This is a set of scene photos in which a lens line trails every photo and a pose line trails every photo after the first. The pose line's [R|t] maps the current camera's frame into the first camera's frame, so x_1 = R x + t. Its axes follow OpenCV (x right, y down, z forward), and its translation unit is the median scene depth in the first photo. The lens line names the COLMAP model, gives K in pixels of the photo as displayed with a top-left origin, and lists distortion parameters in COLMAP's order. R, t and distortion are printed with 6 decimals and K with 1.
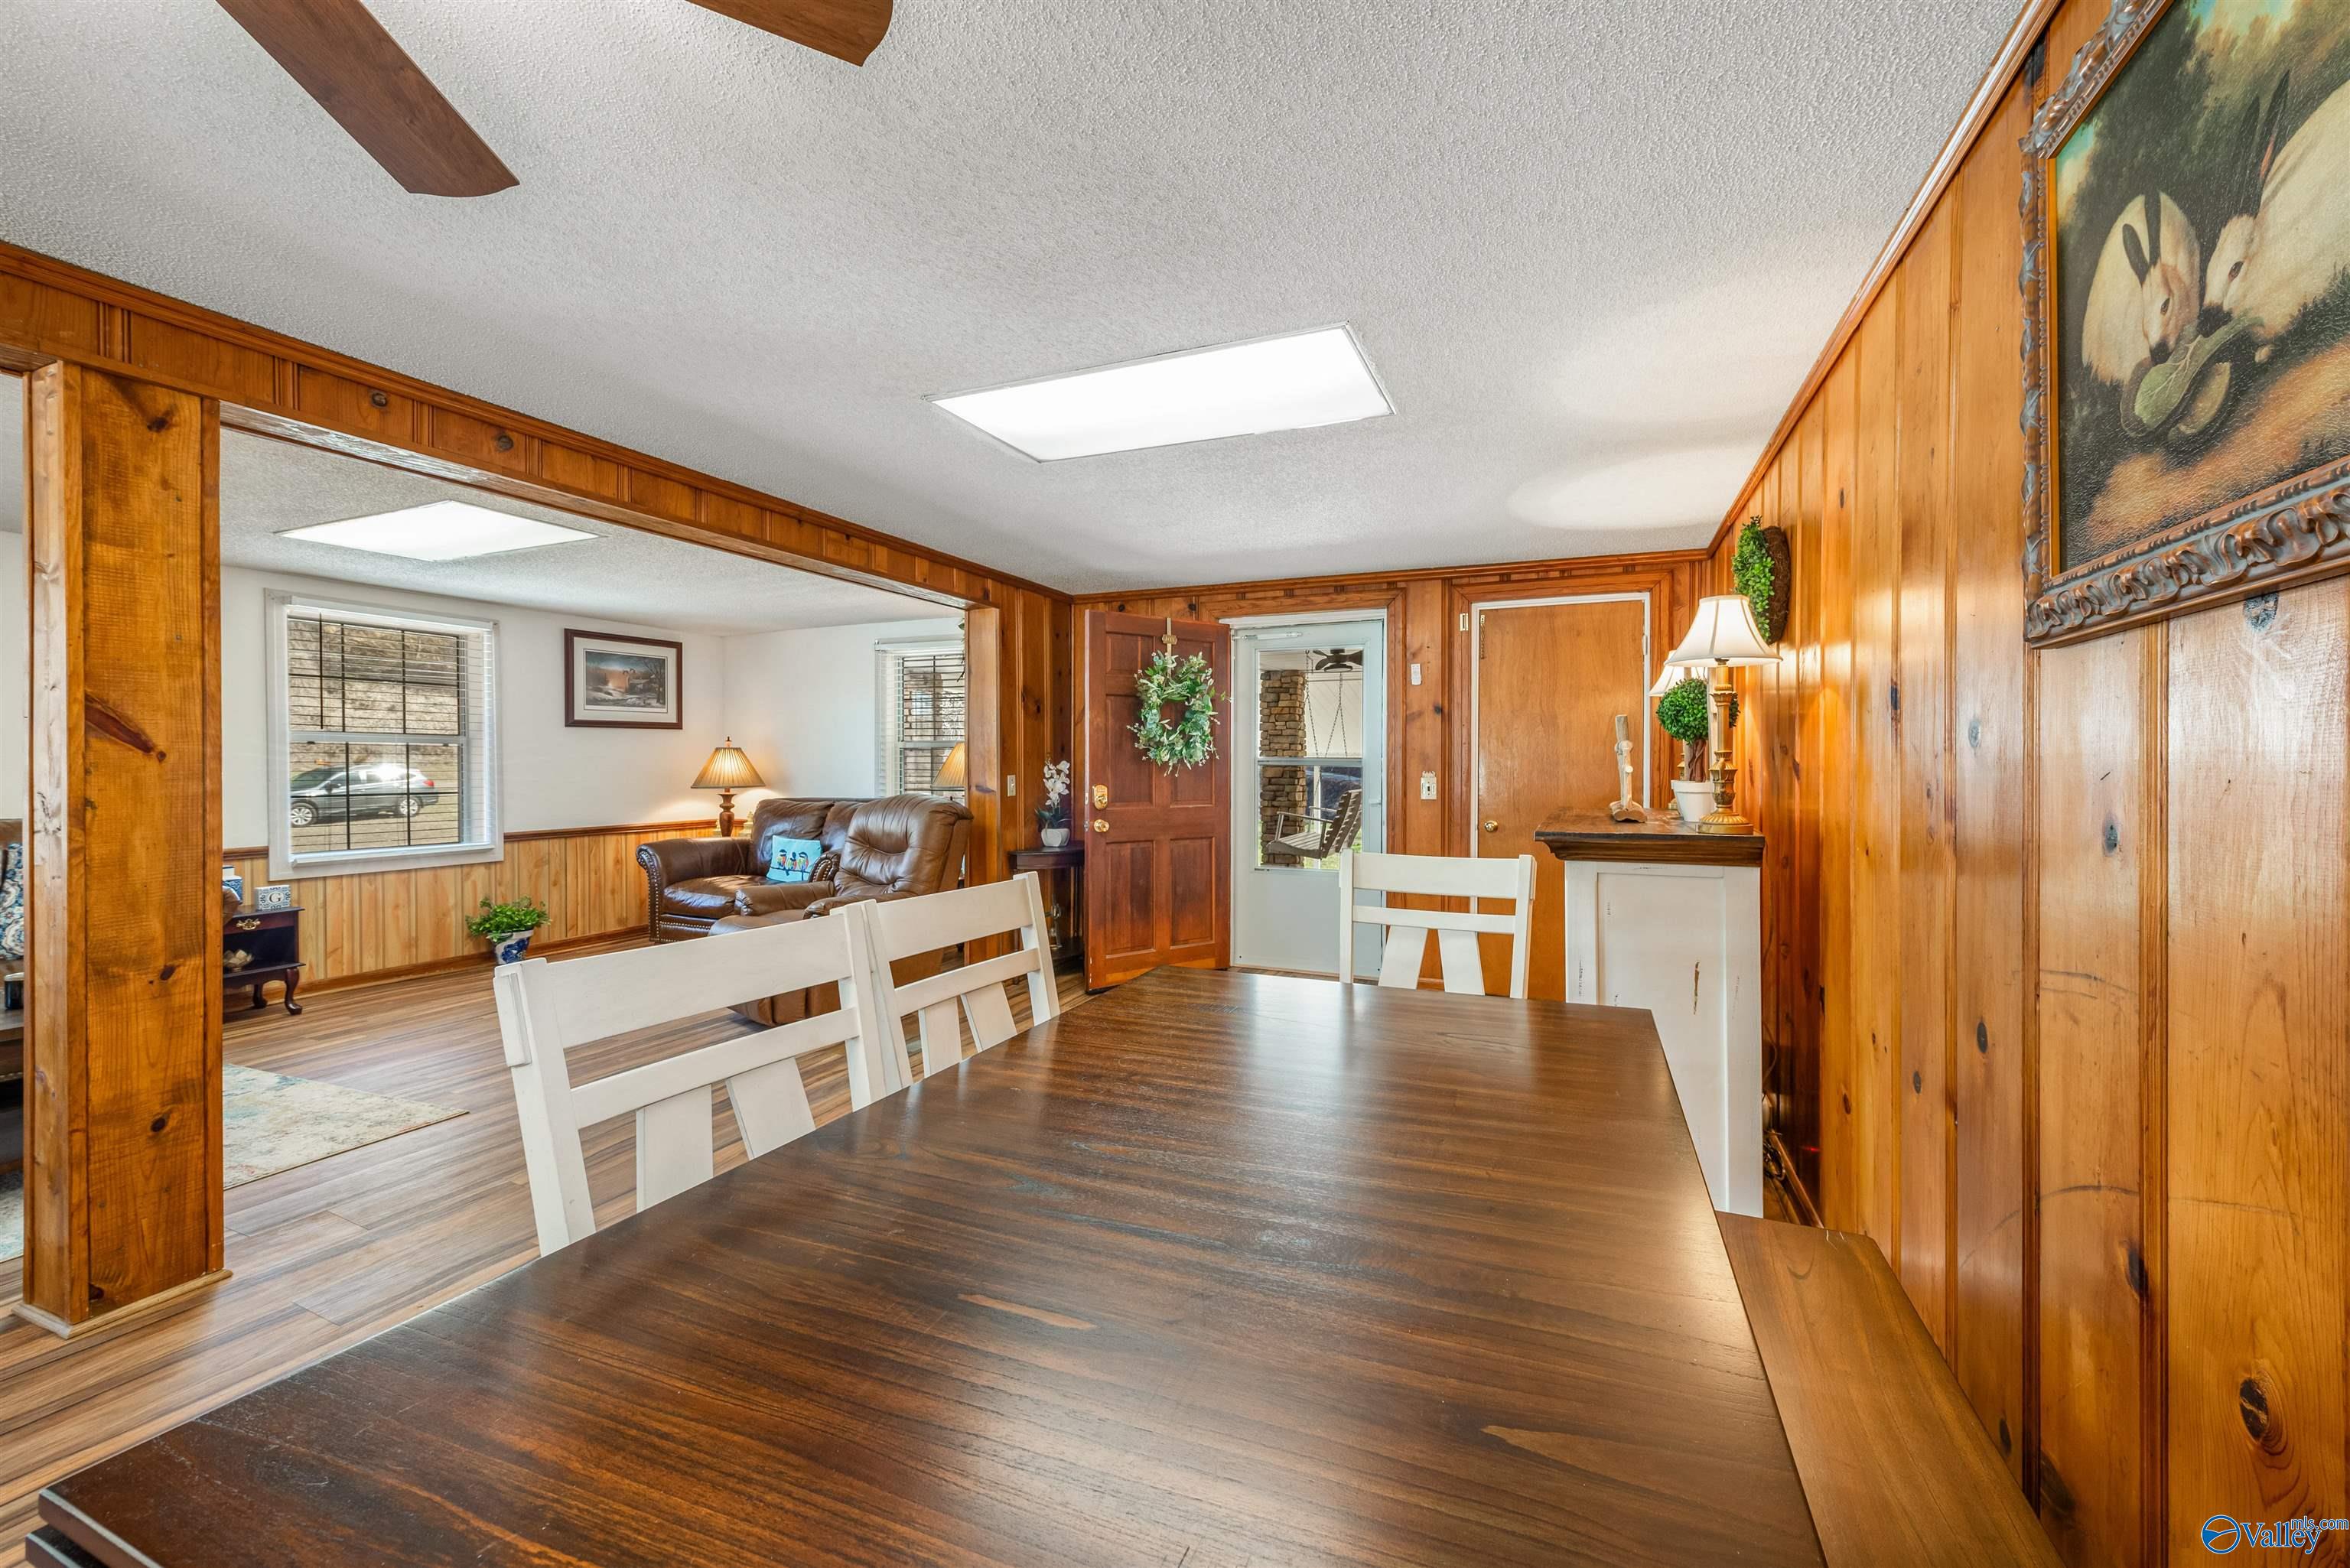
lens RADIAL K [[920.3, 0, 1185.5], [0, 920.3, 772.8], [0, 0, 1]] dist [0.005314, -0.000931]
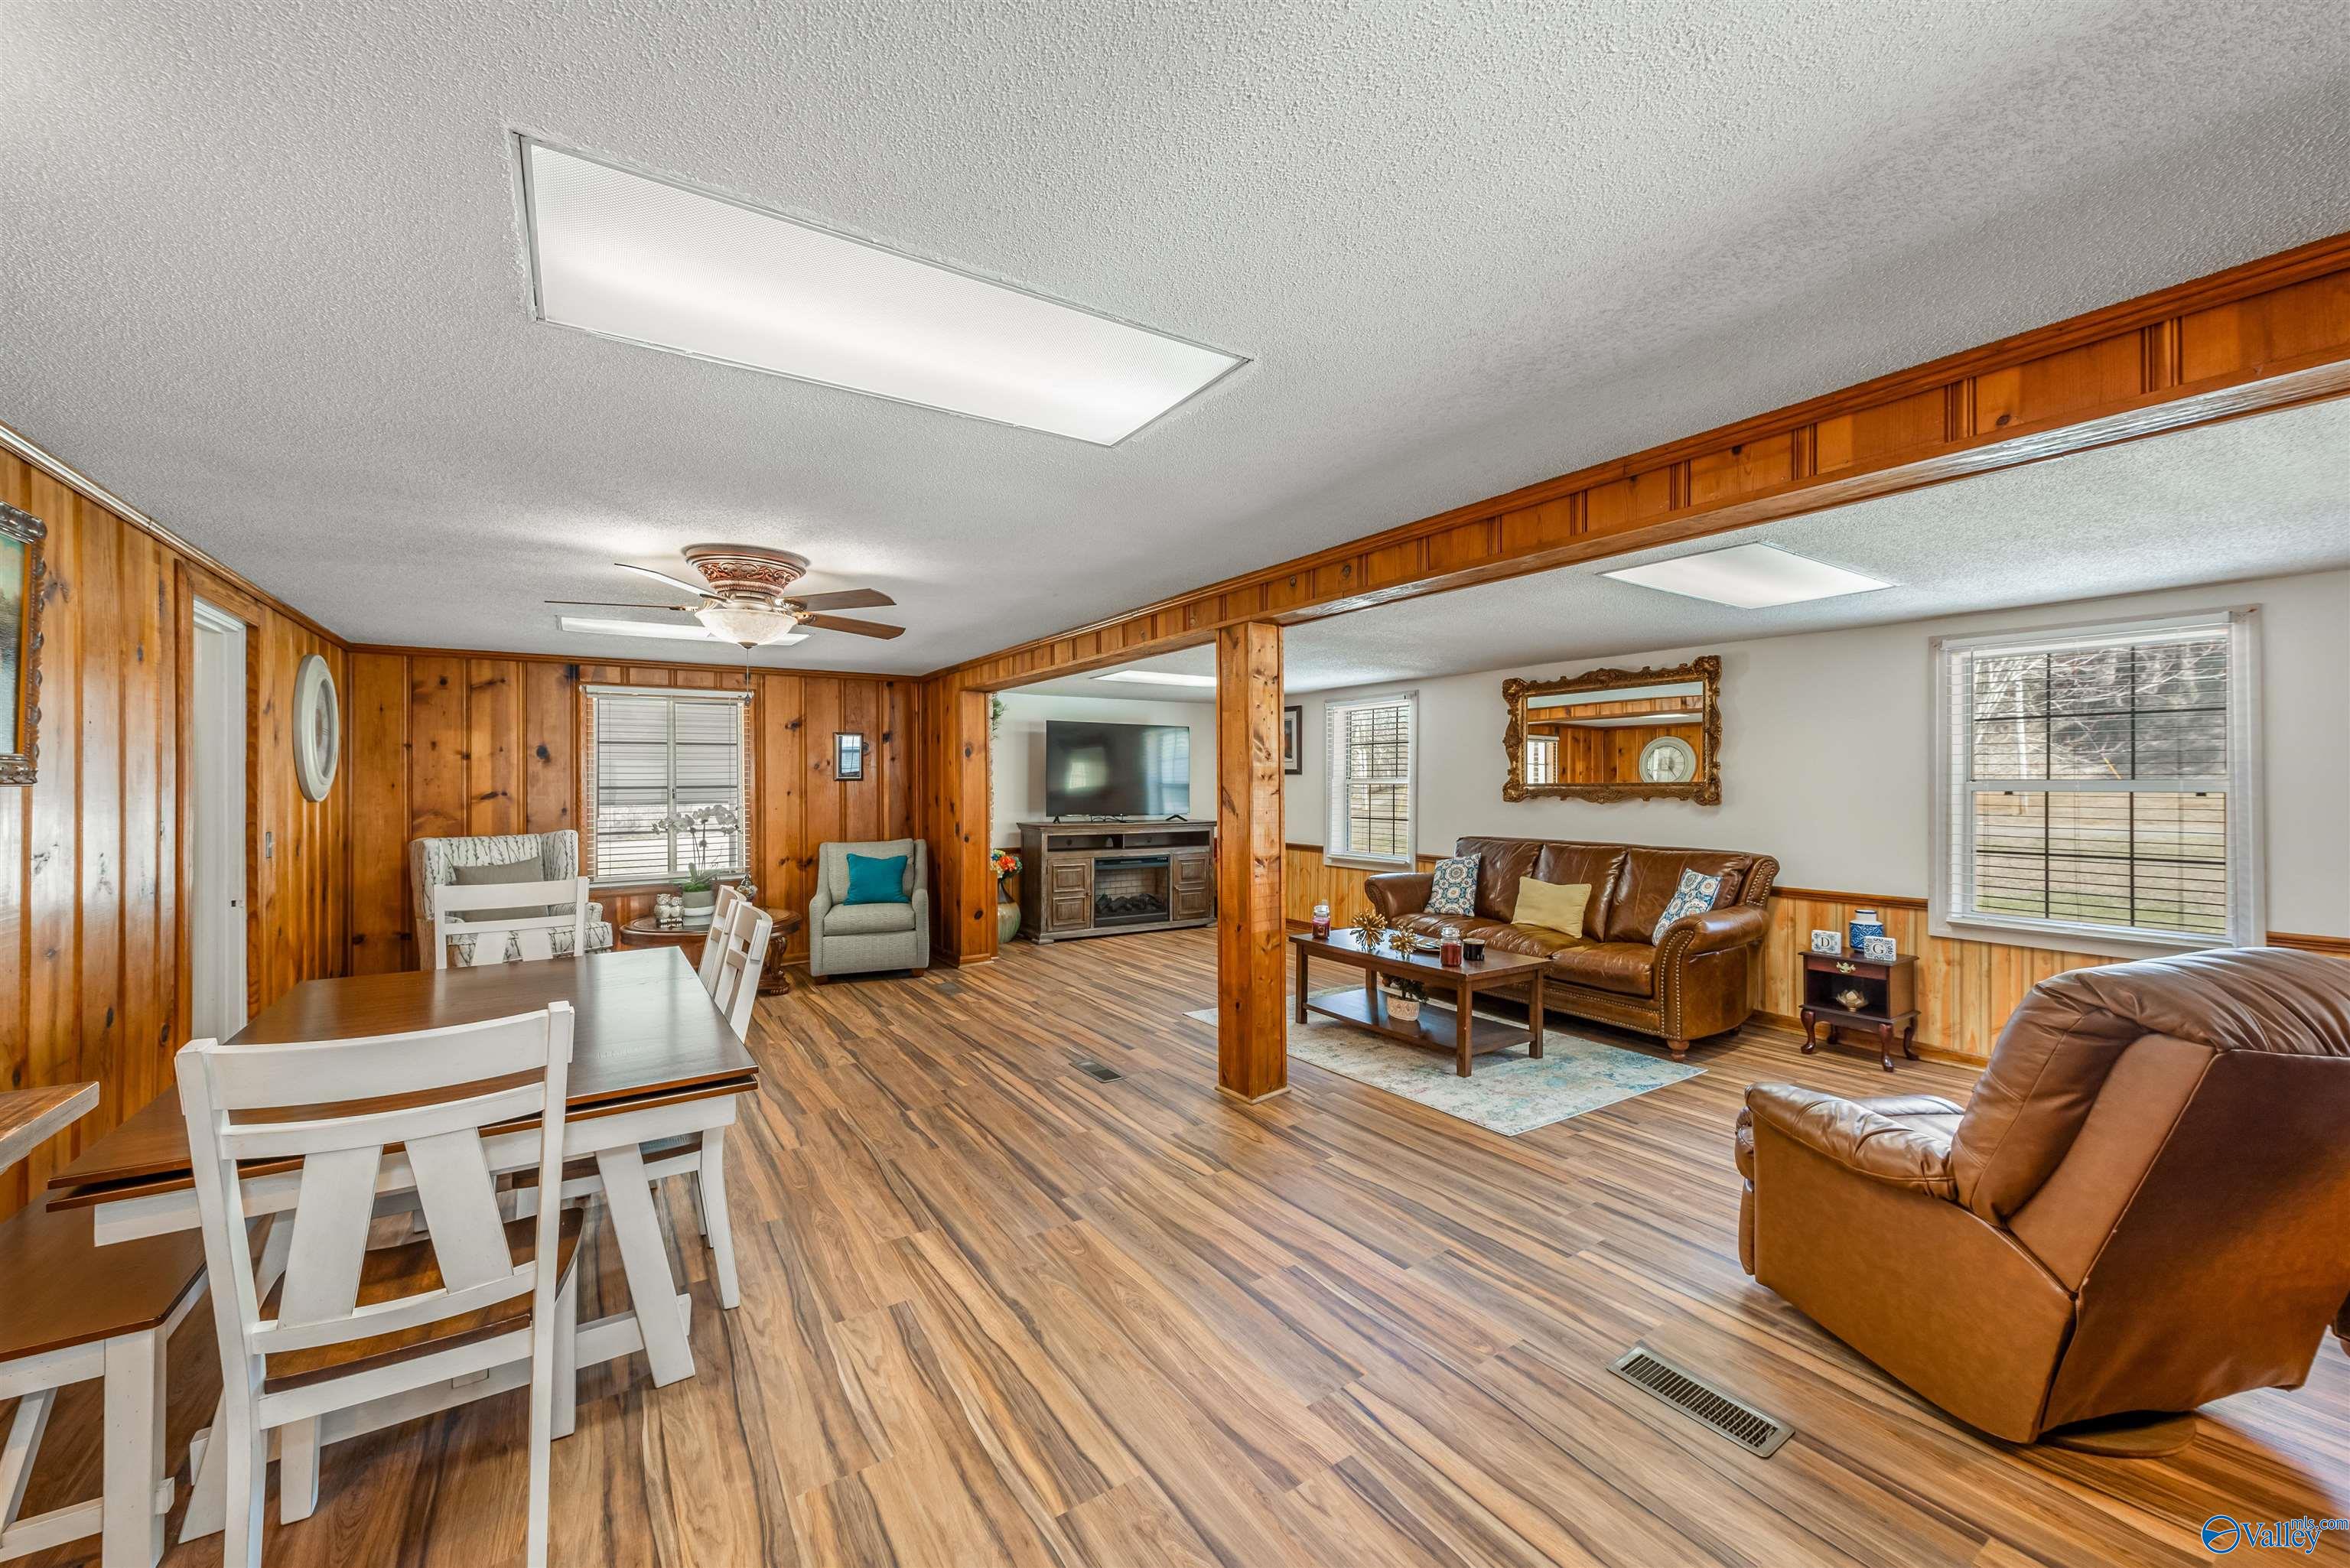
lens RADIAL K [[920.3, 0, 1206.2], [0, 920.3, 779.3], [0, 0, 1]] dist [0.005314, -0.000931]
pose [[-0.543767, -0.001317, -0.839236, 0.197037], [-0.008597, 0.999955, 0.004001, -0.036390], [0.839193, 0.009391, -0.543753, 0.712705]]
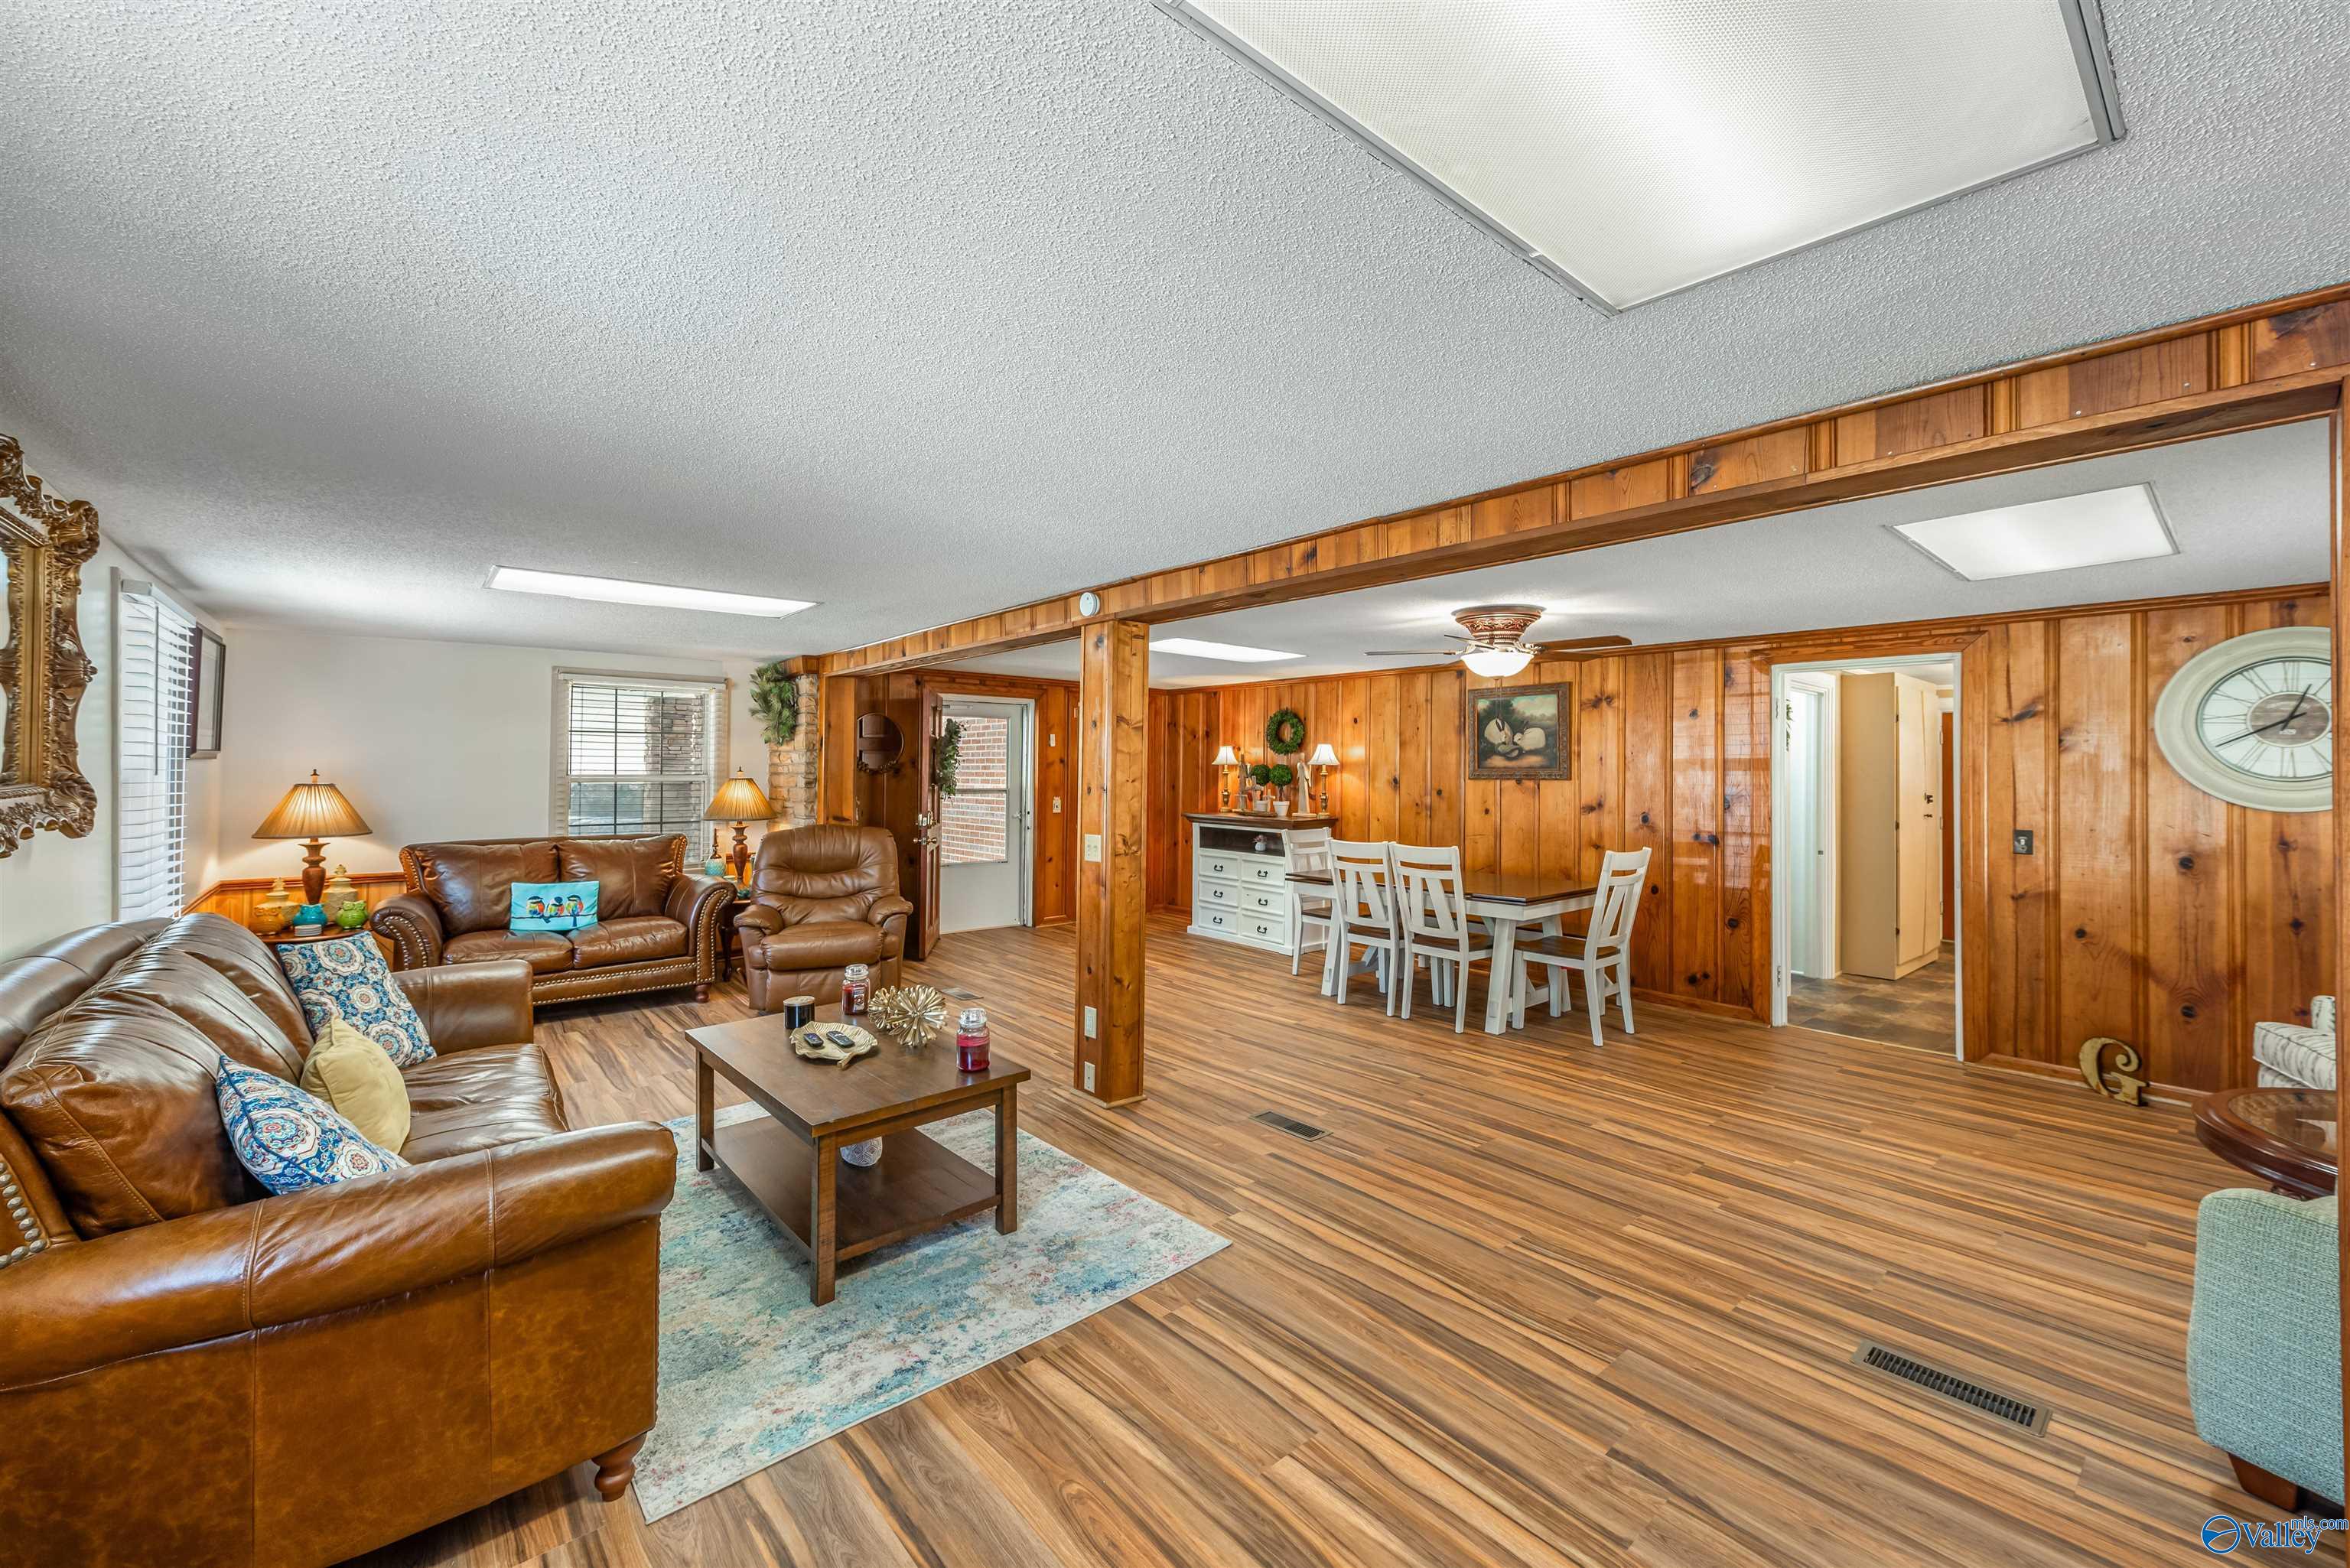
lens RADIAL K [[920.3, 0, 1190.7], [0, 920.3, 759.9], [0, 0, 1]] dist [0.005314, -0.000931]
pose [[0.448706, 0.010516, 0.893618, -0.998728], [0.005075, 0.999885, -0.014314, -0.037312], [-0.893665, 0.010958, 0.448601, -0.002266]]
